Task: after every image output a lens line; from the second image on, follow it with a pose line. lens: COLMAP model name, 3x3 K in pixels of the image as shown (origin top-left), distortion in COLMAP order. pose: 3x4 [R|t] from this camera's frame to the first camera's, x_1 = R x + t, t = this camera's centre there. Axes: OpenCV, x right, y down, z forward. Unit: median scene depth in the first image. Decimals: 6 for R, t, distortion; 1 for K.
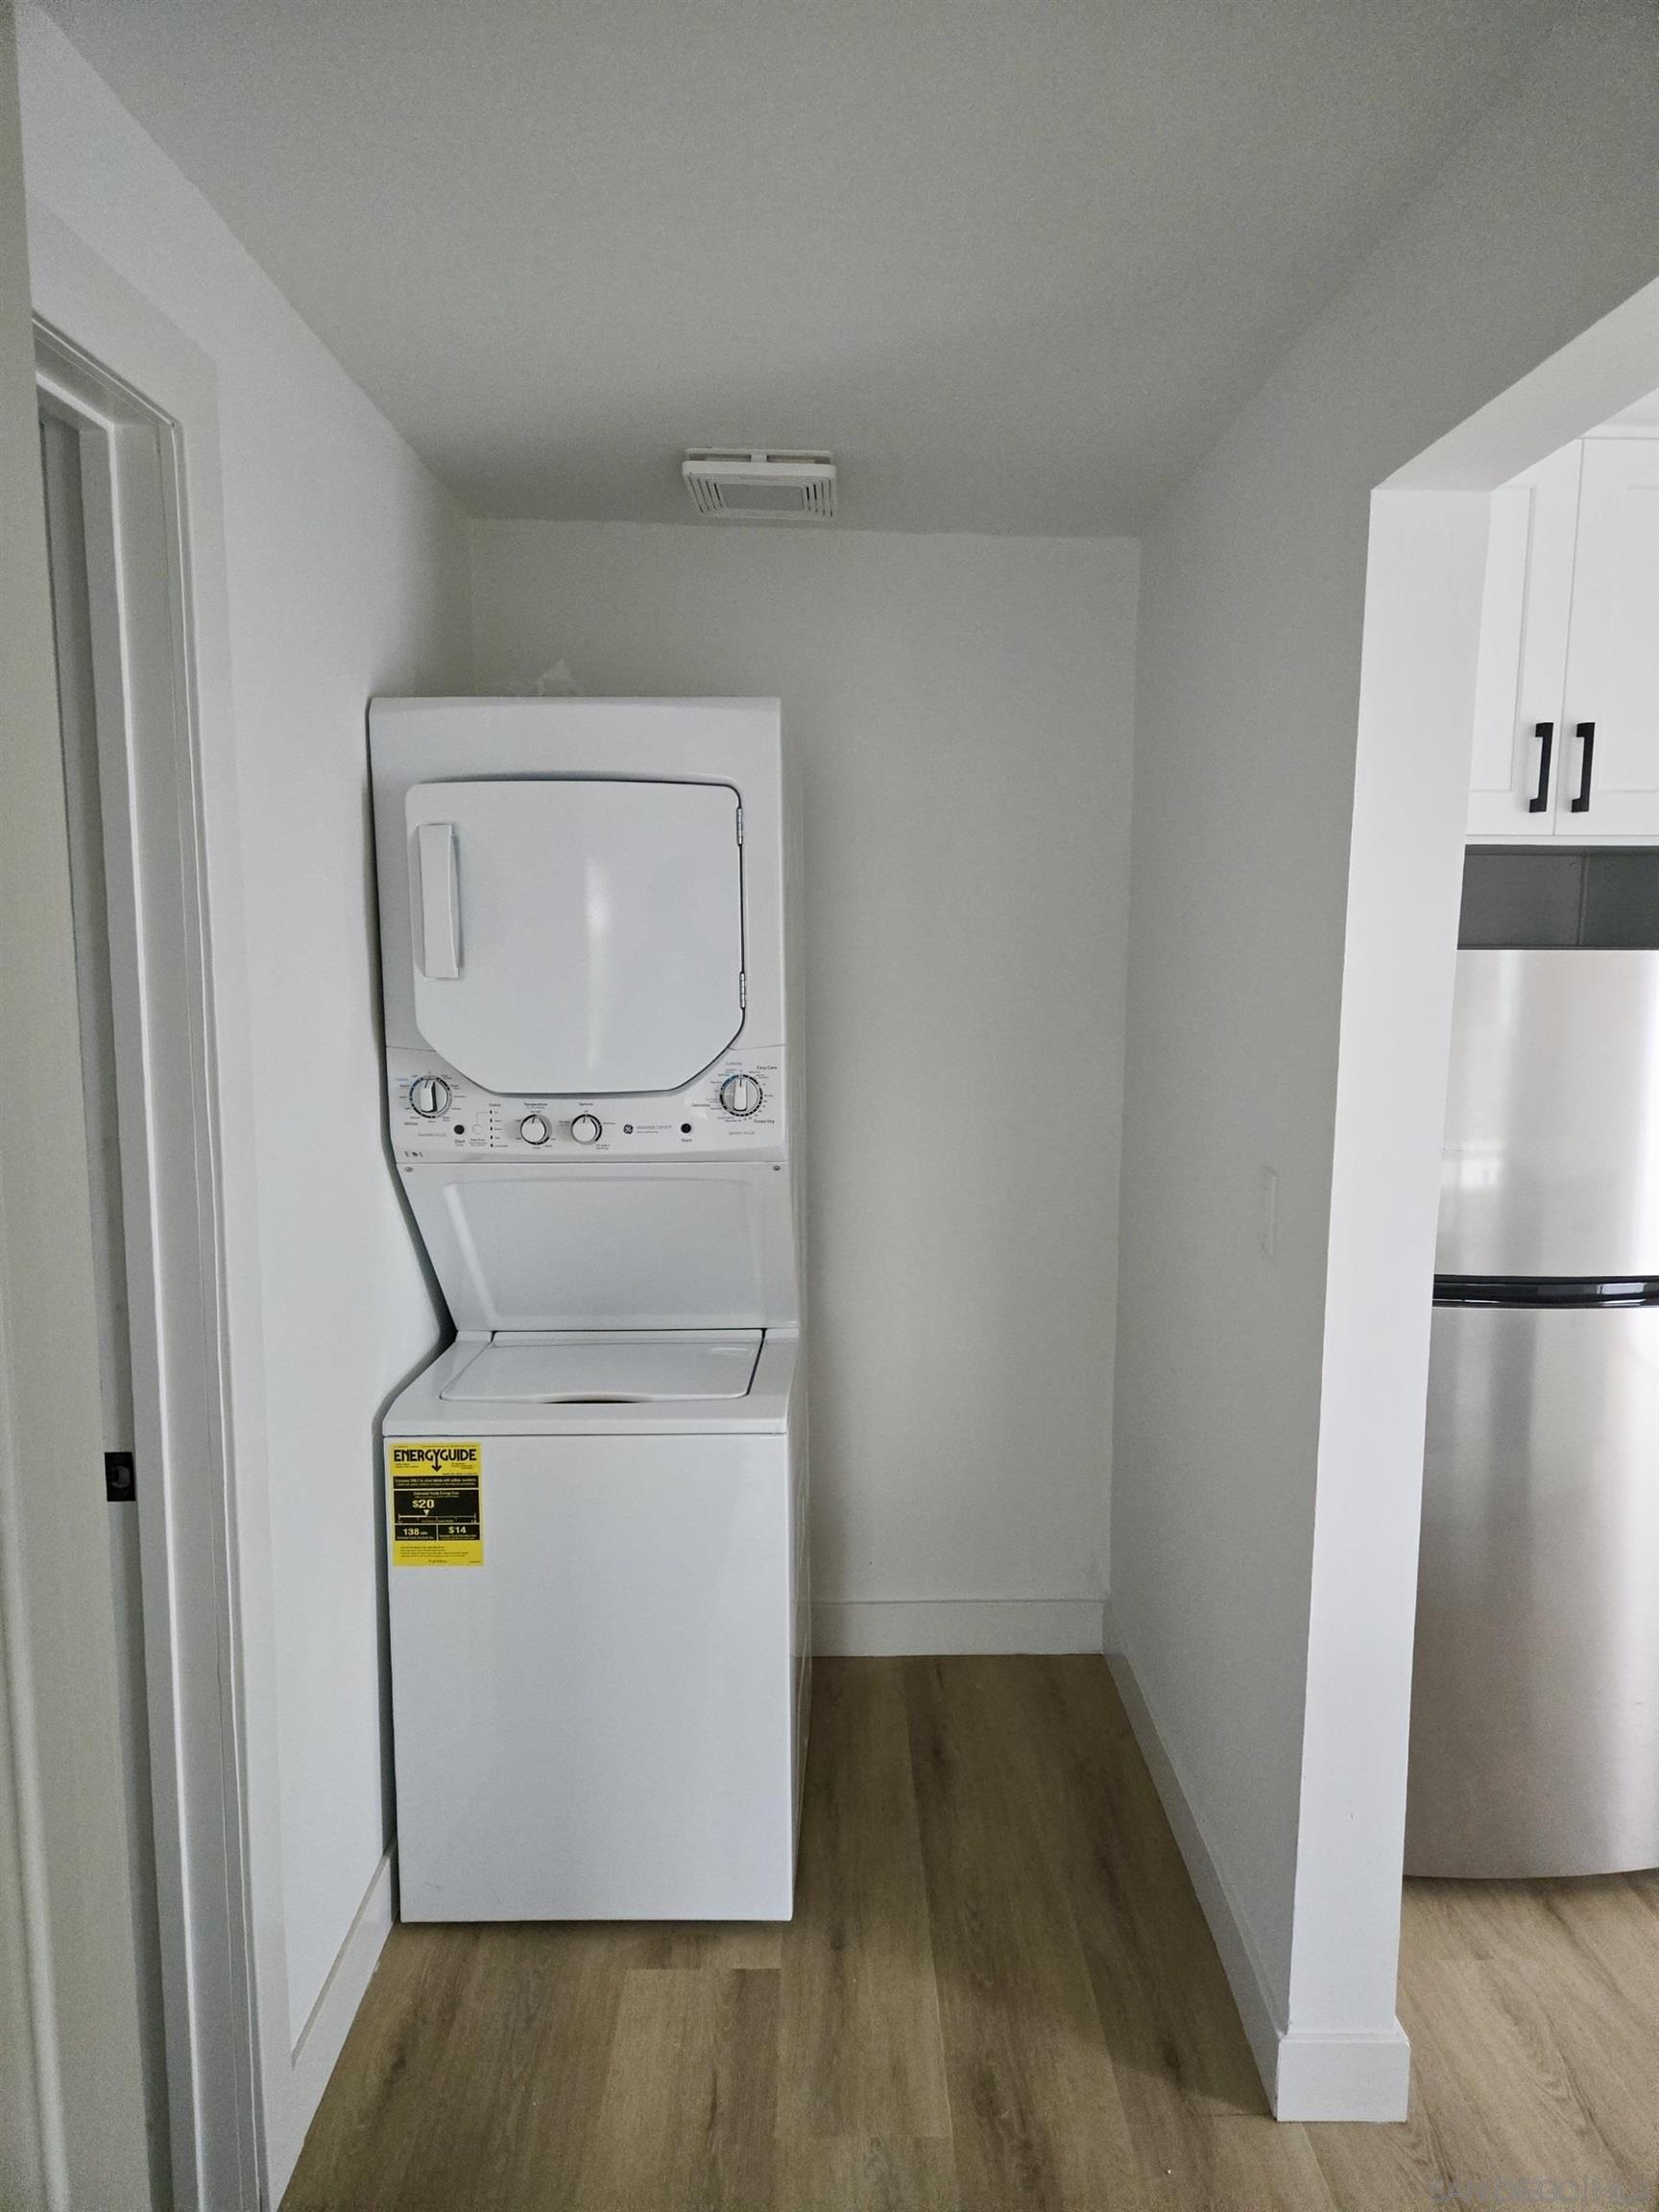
lens RADIAL K [[1557.0, 0, 830.2], [0, 1557.0, 1106.5], [0, 0, 1]] dist [0.044625, -0.010457]
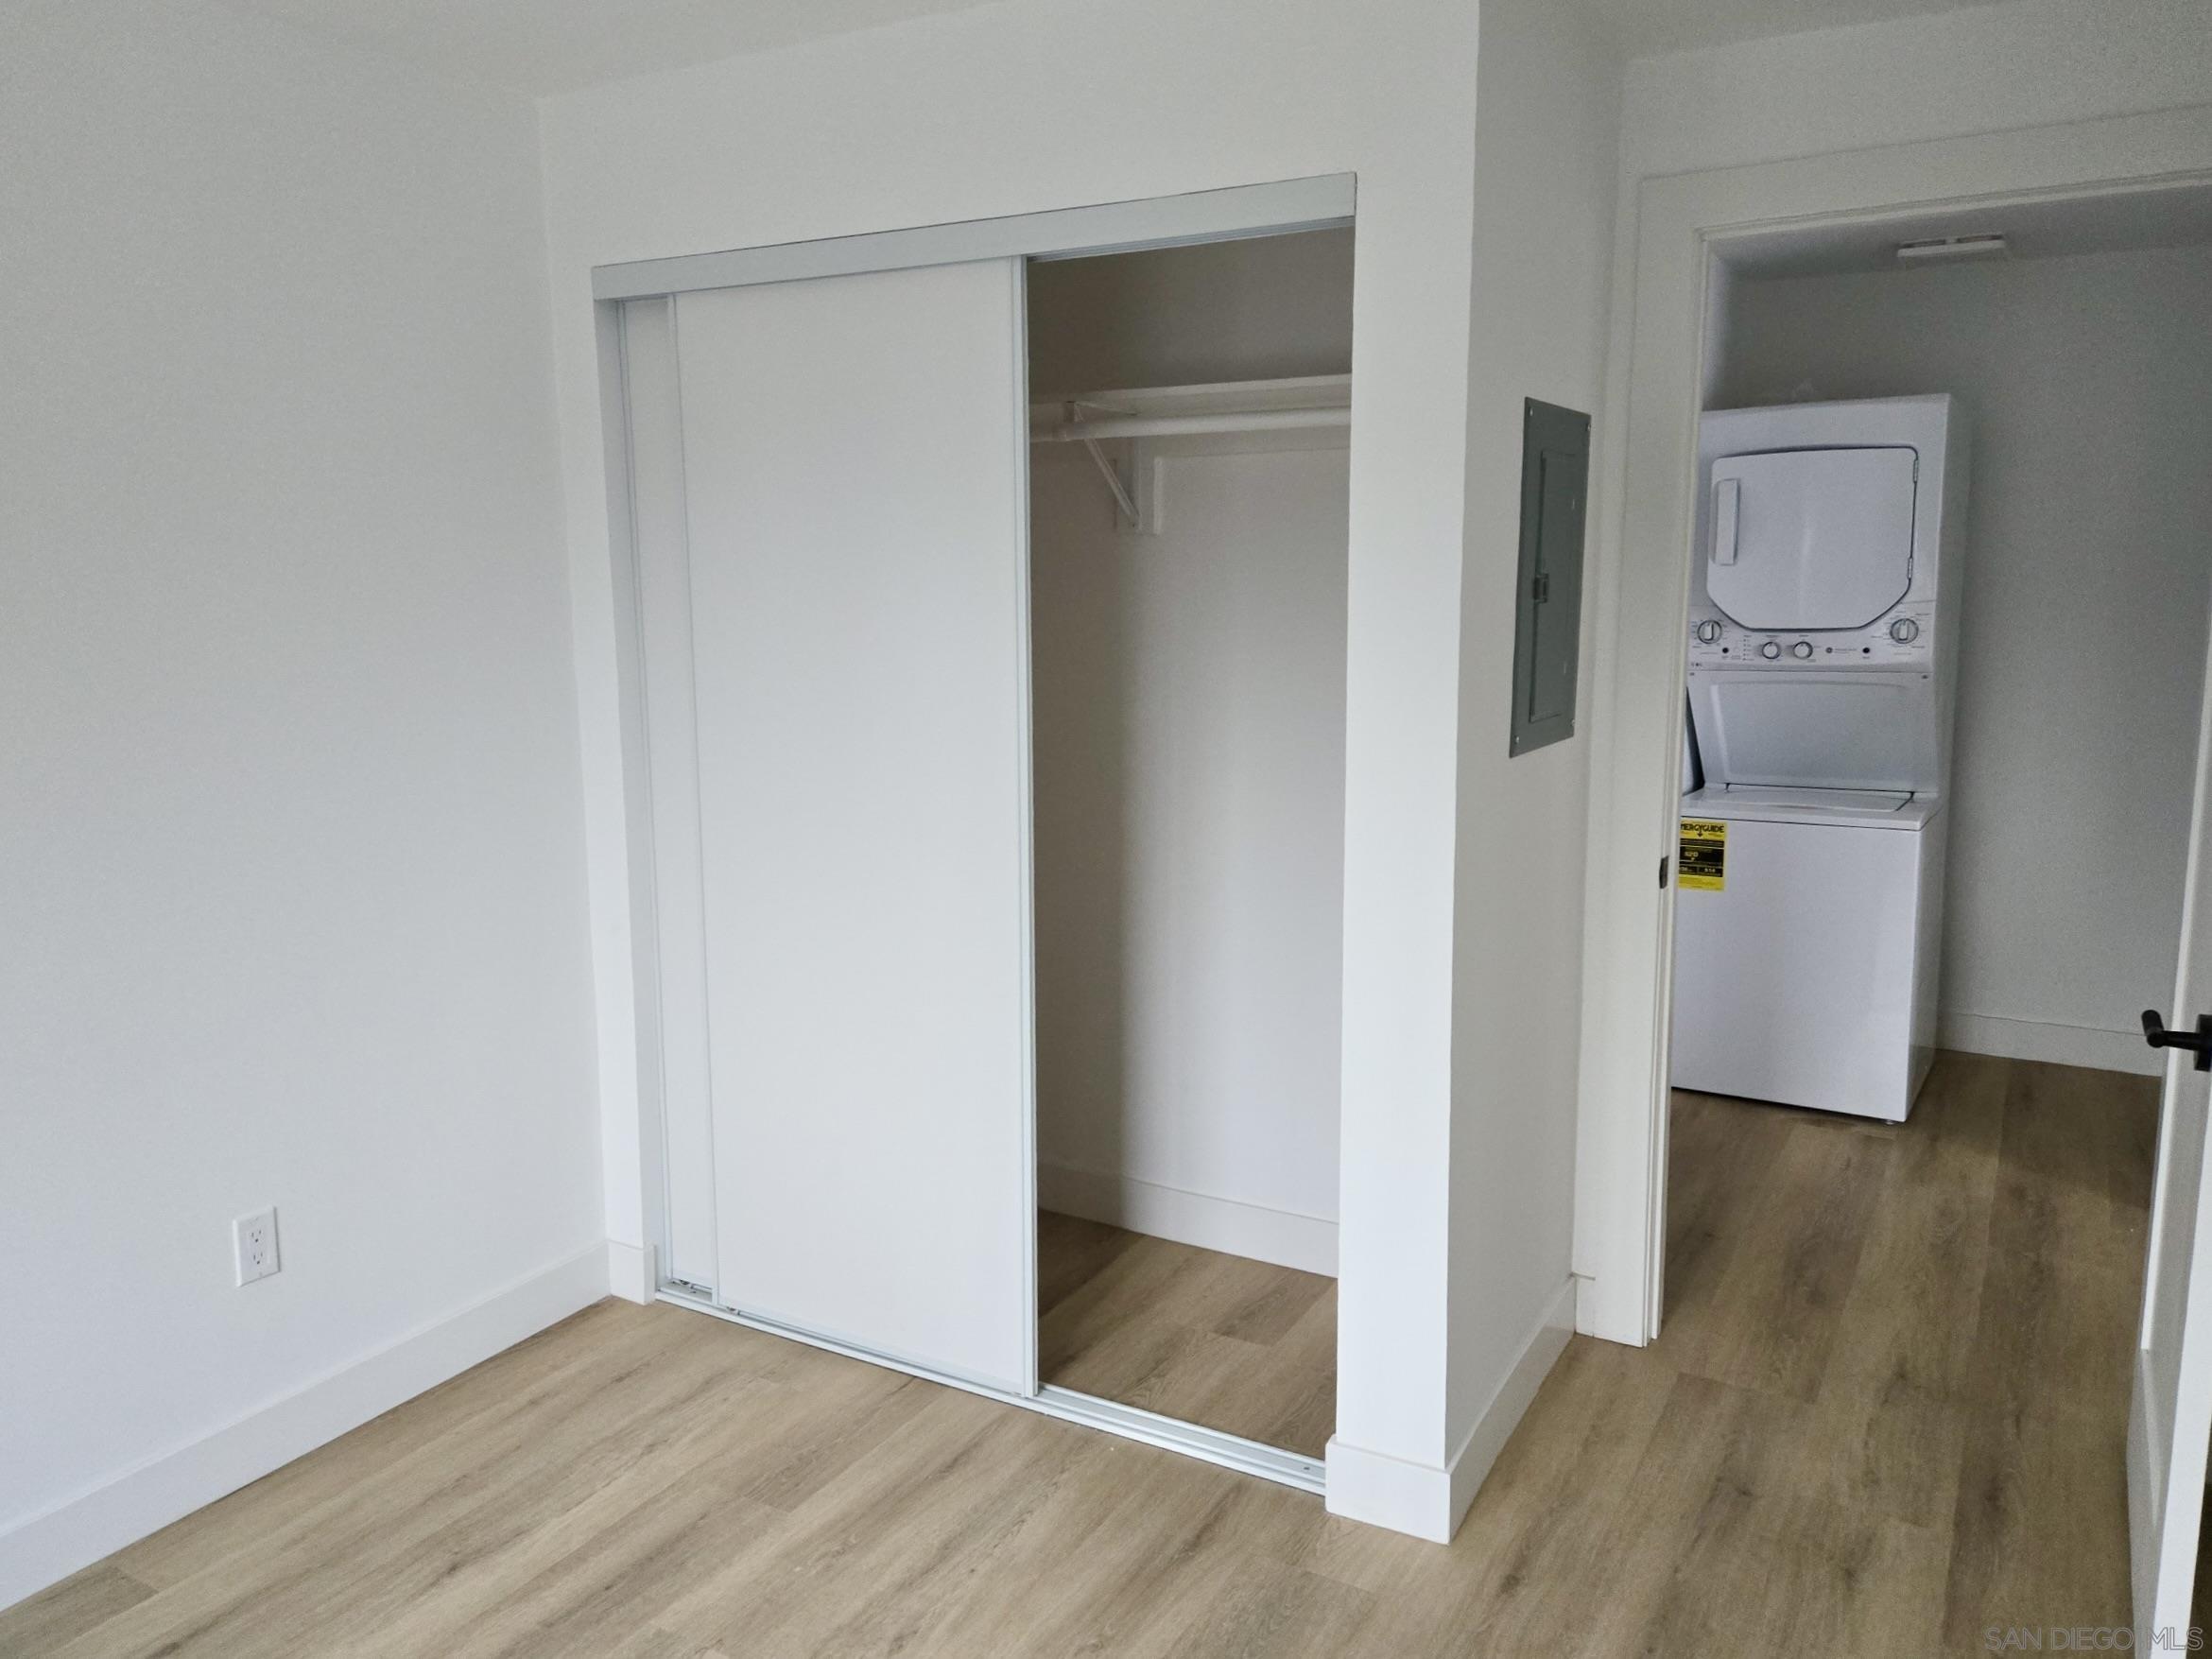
lens RADIAL K [[1557.0, 0, 1115.0], [0, 1557.0, 816.6], [0, 0, 1]] dist [0.044625, -0.010457]
pose [[0.856975, 0.067276, -0.510947, 0.096094], [-0.049444, 0.997602, 0.048424, 0.154049], [0.512980, -0.016235, 0.858247, -0.918561]]
